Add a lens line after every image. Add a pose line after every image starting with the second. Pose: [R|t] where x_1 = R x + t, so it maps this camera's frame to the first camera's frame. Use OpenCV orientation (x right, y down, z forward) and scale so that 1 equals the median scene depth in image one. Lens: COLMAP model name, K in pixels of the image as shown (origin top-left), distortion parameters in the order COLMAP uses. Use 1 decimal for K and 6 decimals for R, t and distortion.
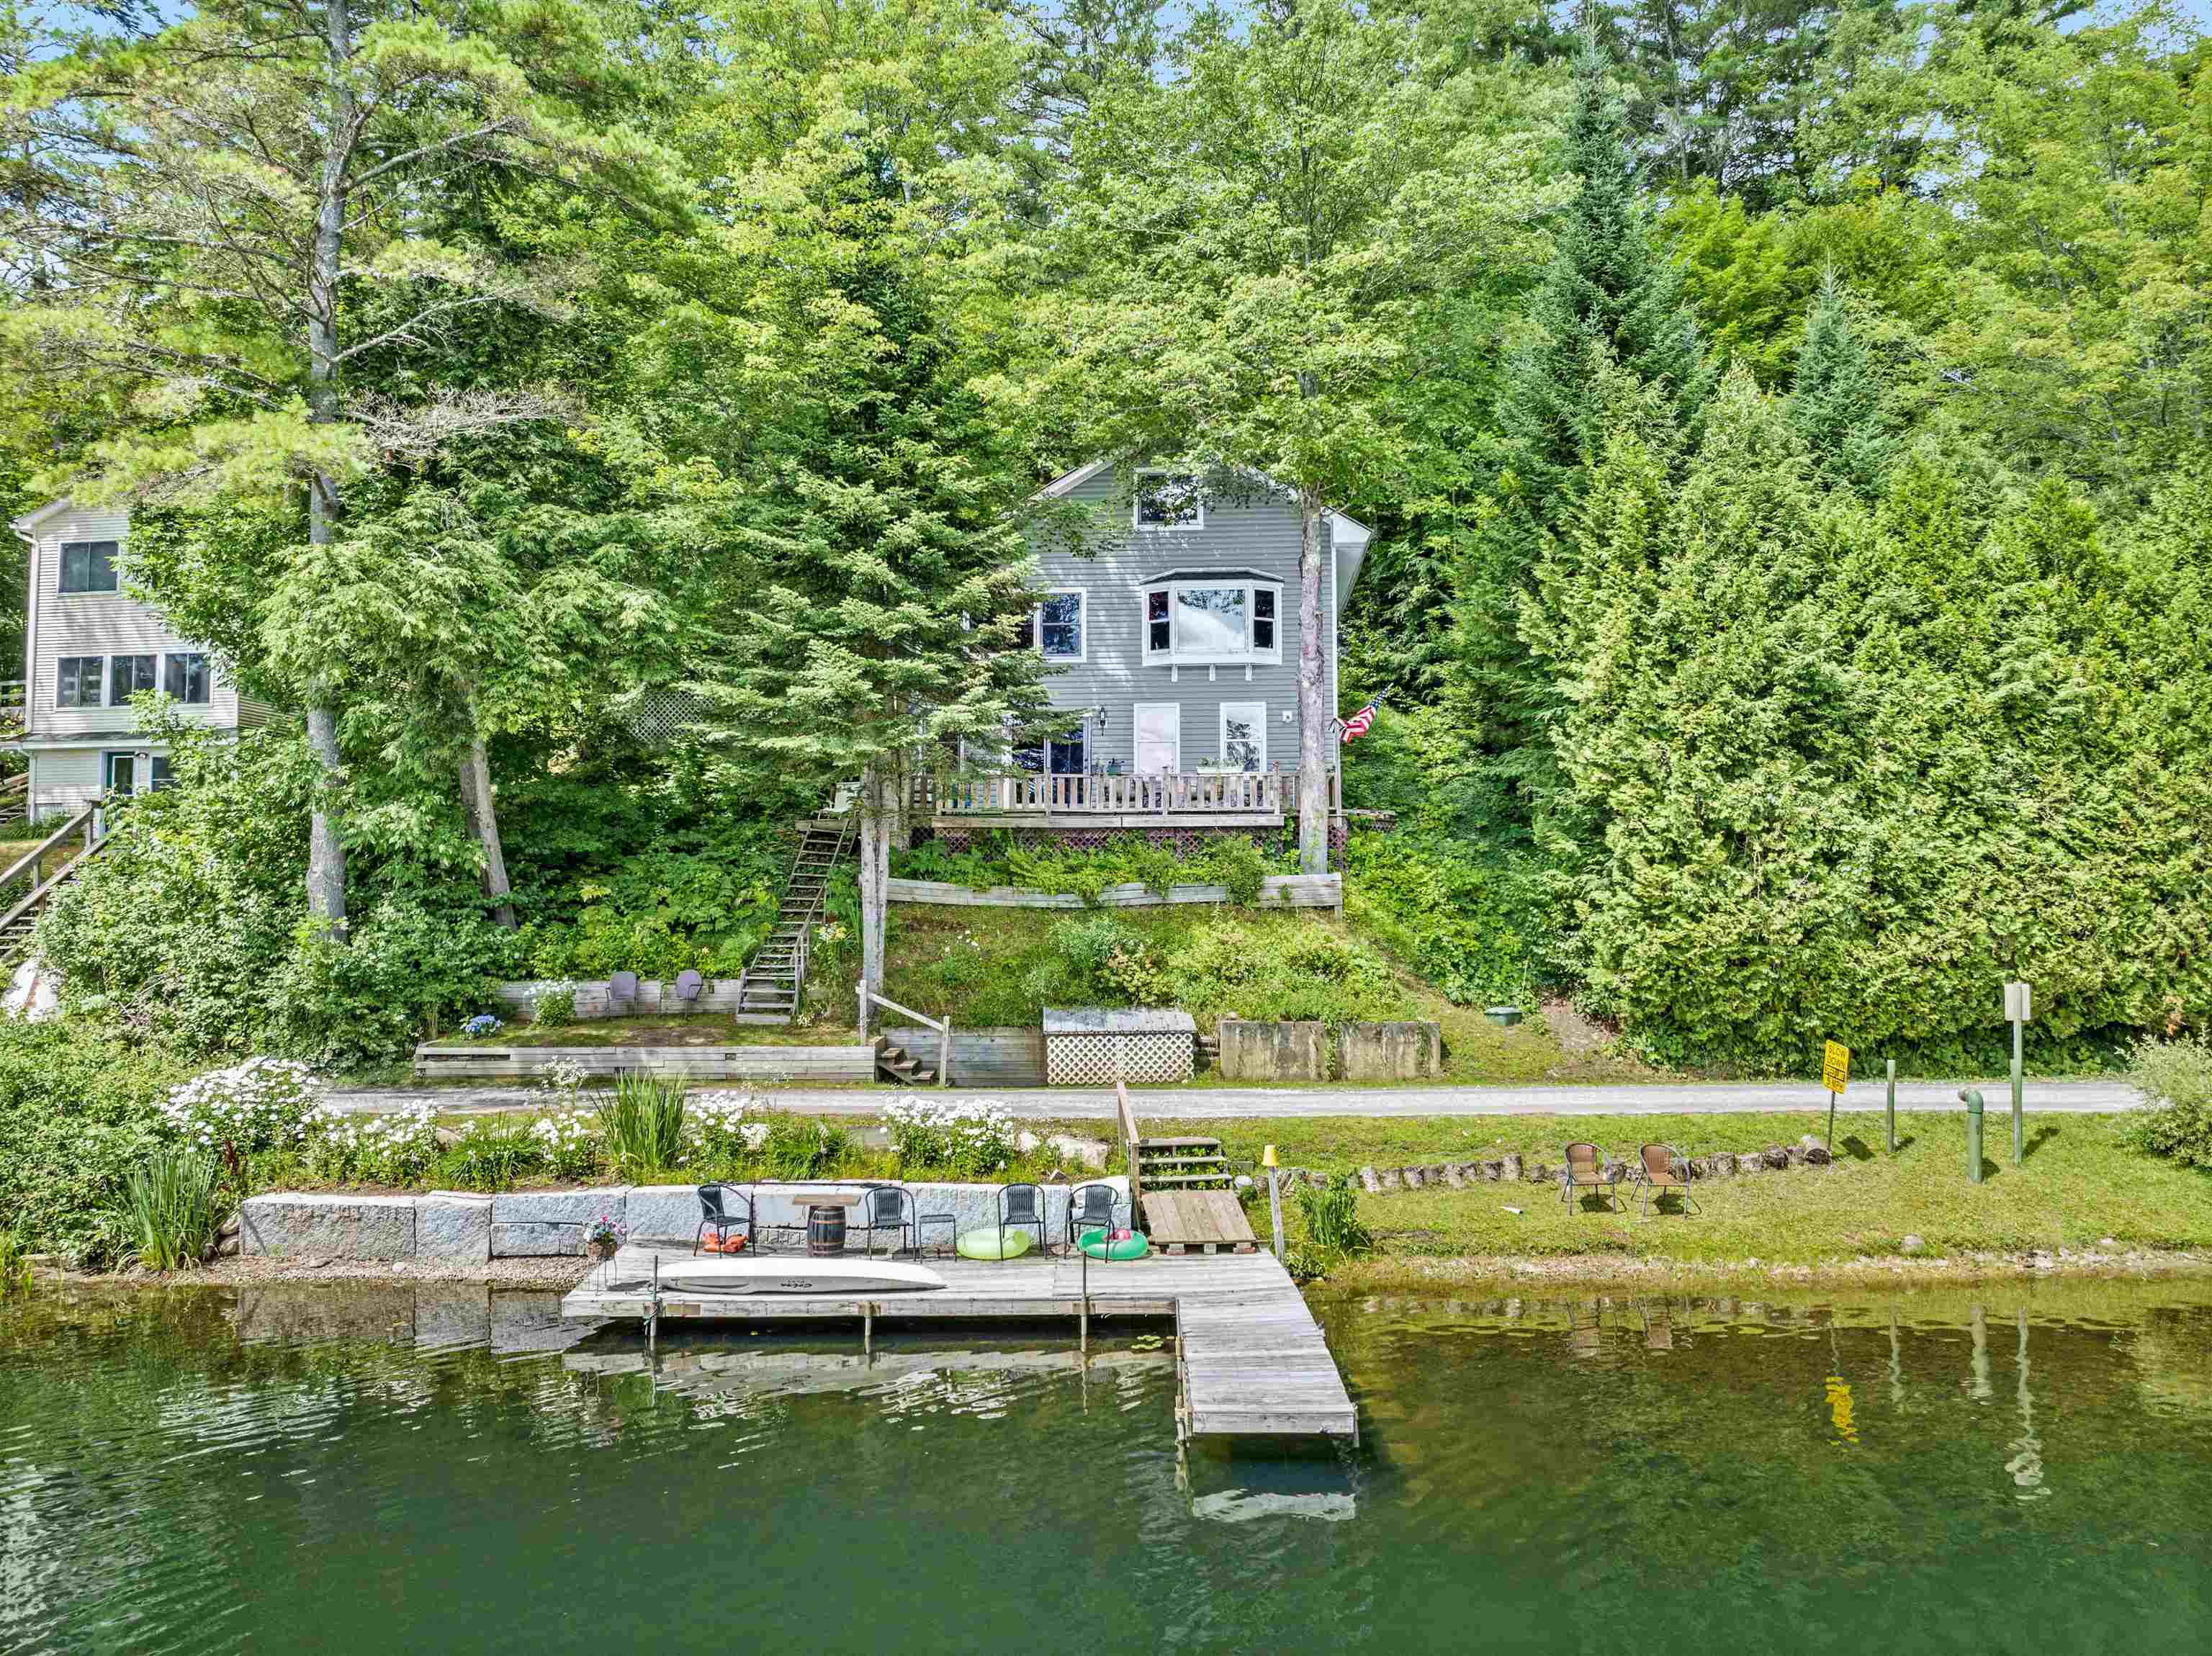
lens RADIAL K [[1558.8, 0, 1100.1], [0, 1558.8, 813.8], [0, 0, 1]] dist [-0.035740, 0.001831]
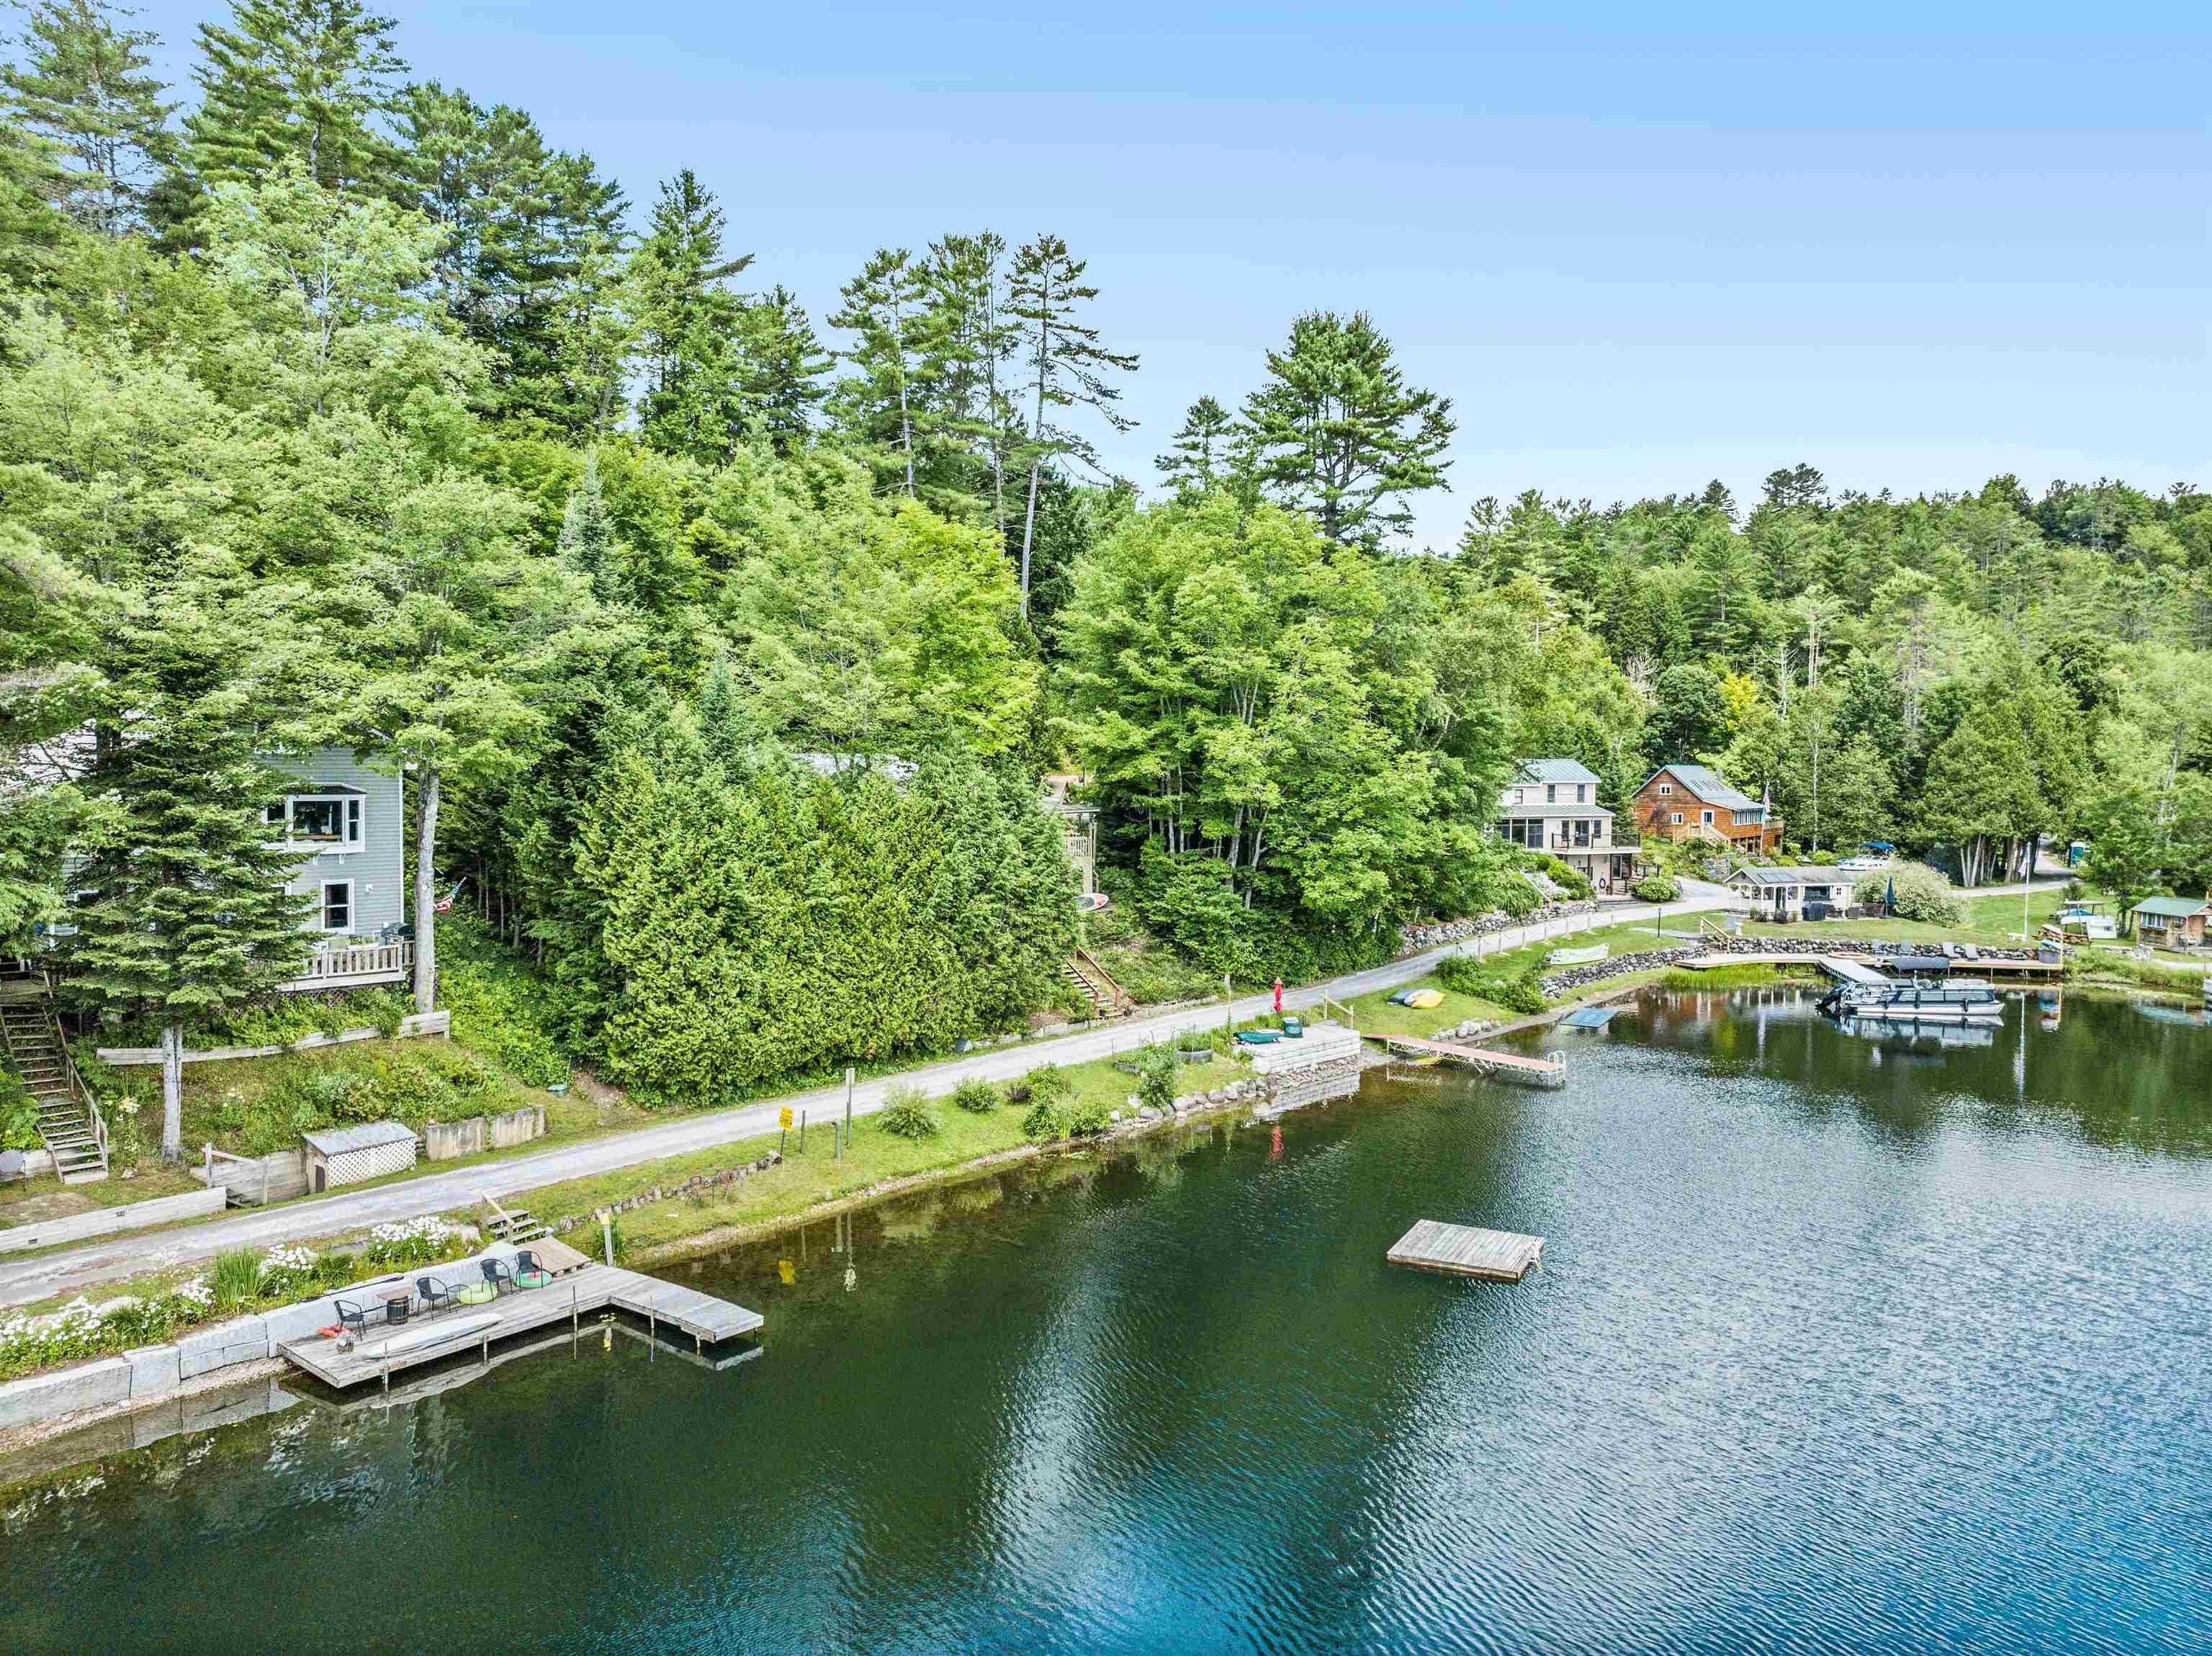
lens RADIAL K [[1558.8, 0, 1100.1], [0, 1558.8, 813.8], [0, 0, 1]] dist [-0.035740, 0.001831]
pose [[0.612337, -0.018012, 0.790392, -0.668116], [-0.054928, 0.996355, 0.065260, -0.294917], [-0.788687, -0.083375, 0.609116, -0.443334]]
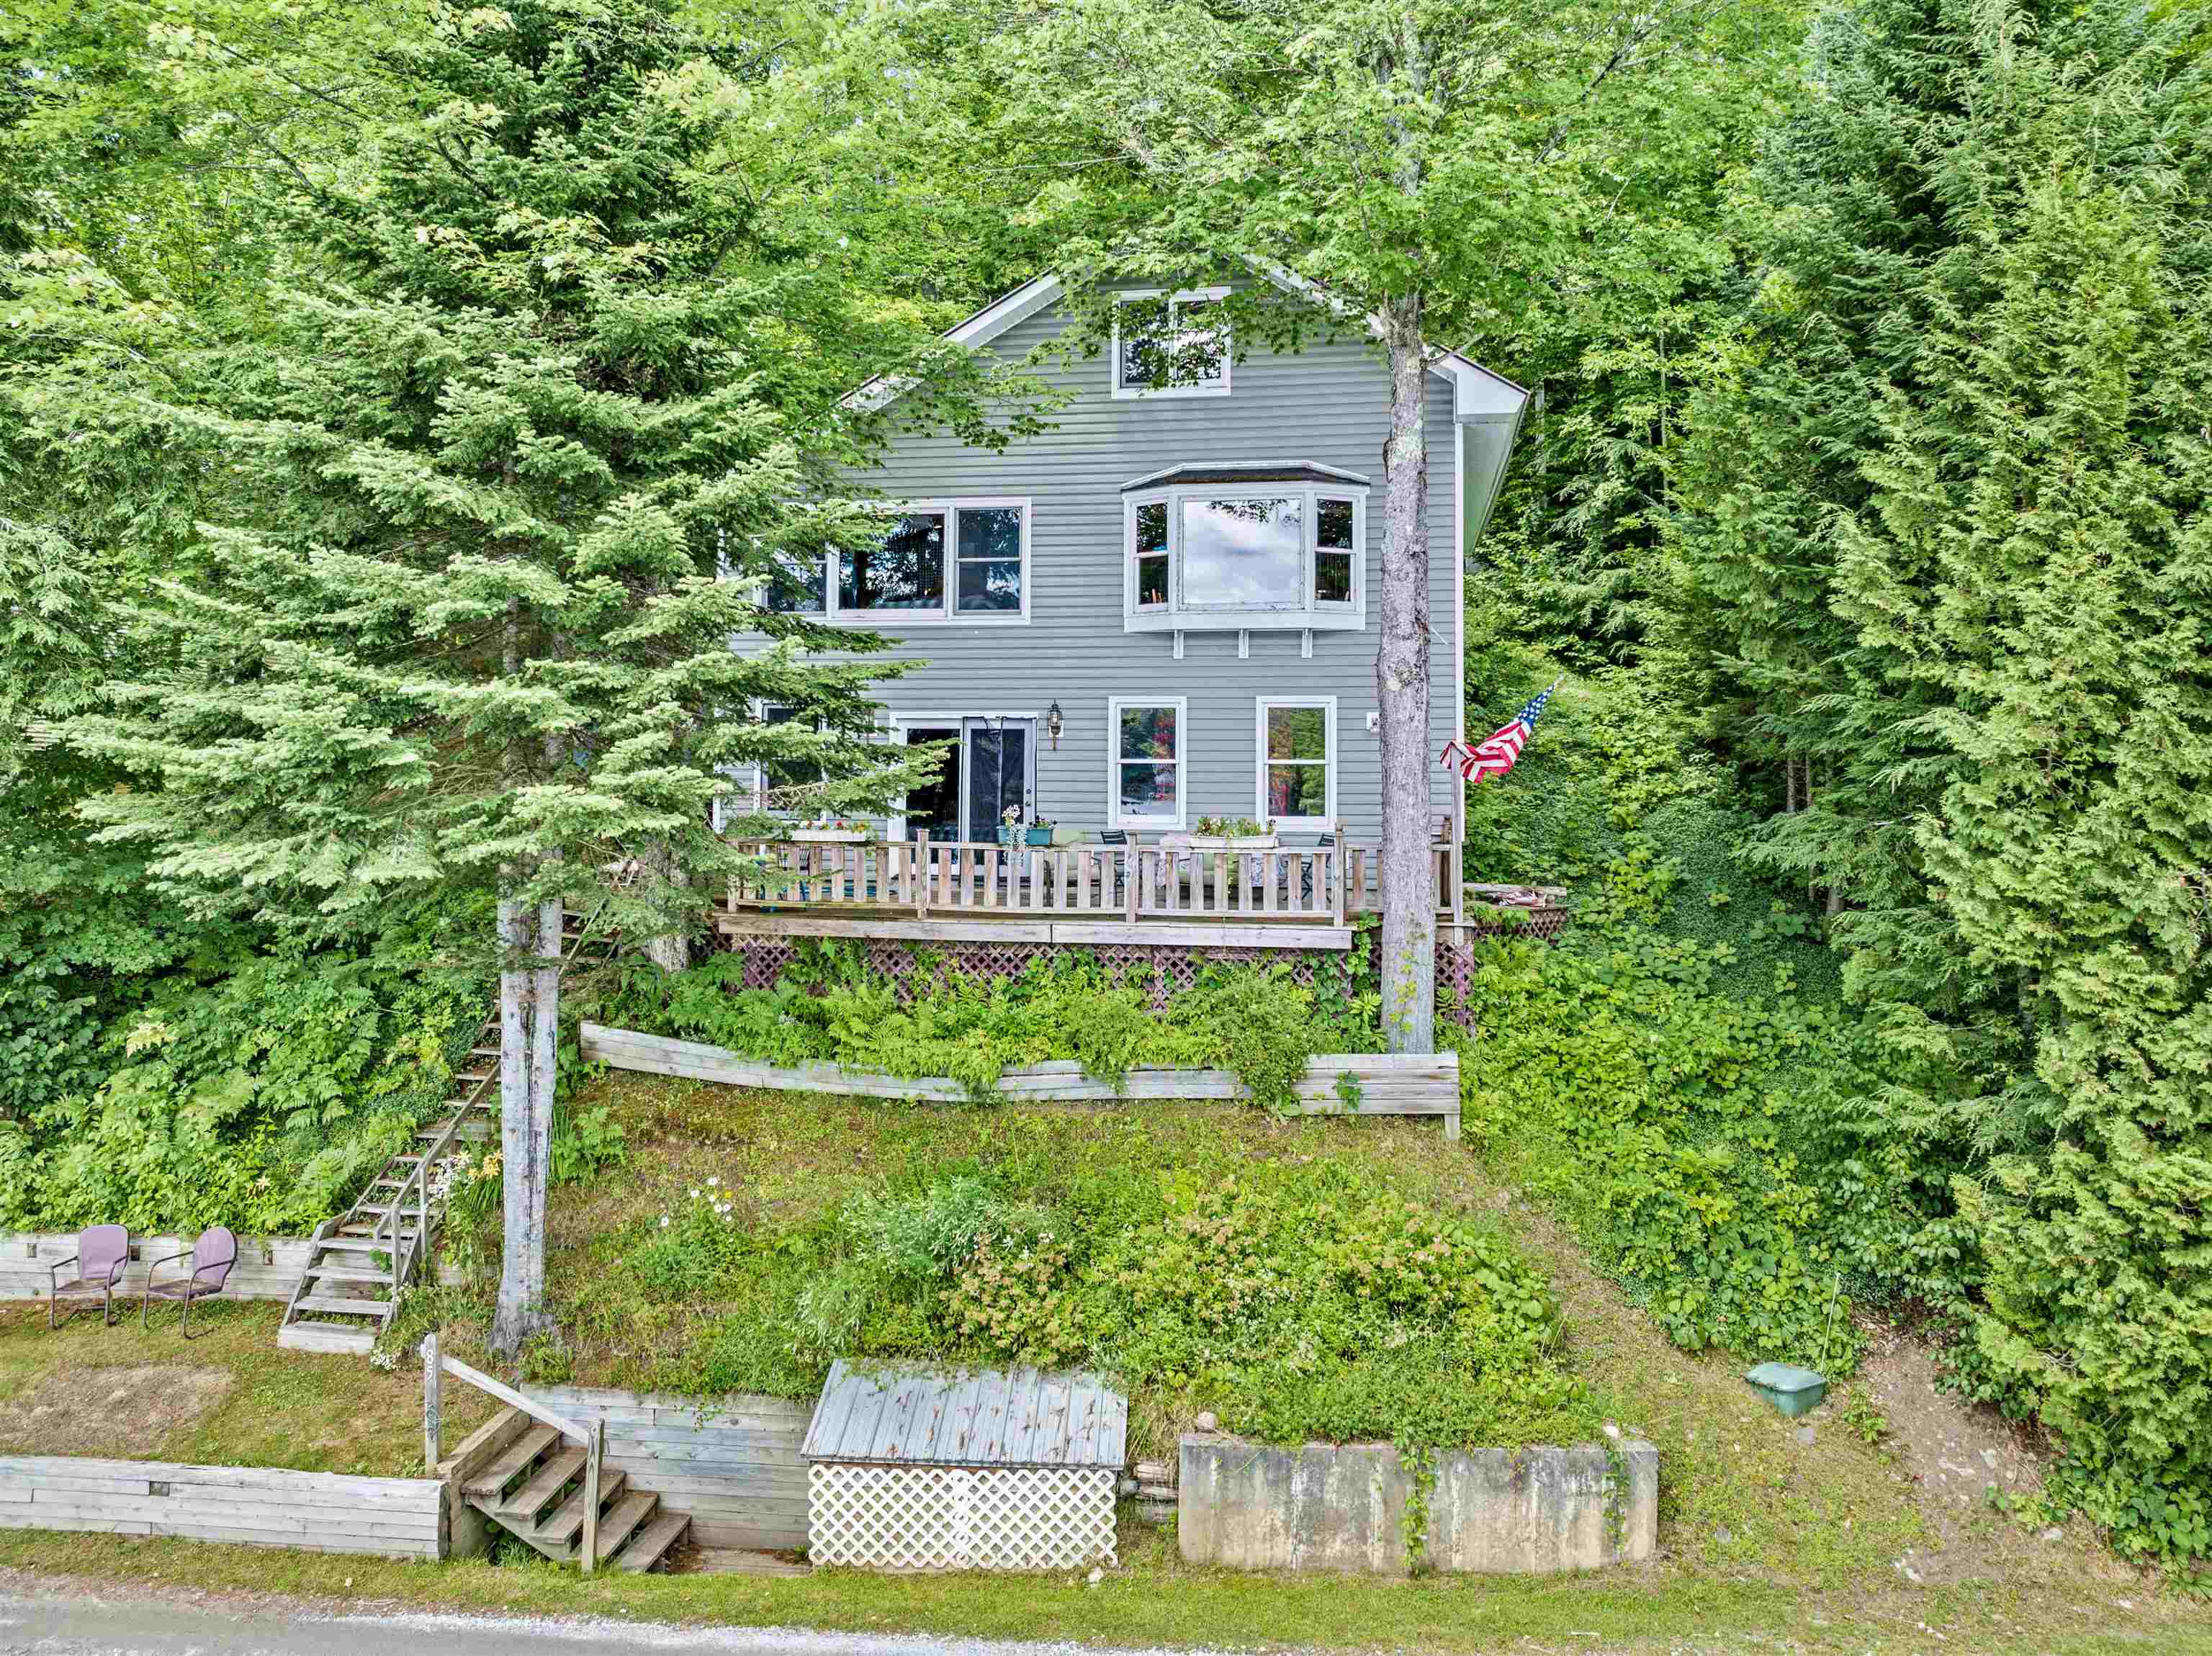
lens RADIAL K [[1594.0, 0, 1102.1], [0, 1594.0, 717.0], [0, 0, 1]] dist [-0.038980, -0.000606]
pose [[0.995091, 0.004947, -0.098843, 0.088695], [-0.004014, 0.999946, 0.009636, -0.078280], [0.098885, -0.009192, 0.995056, 0.463535]]
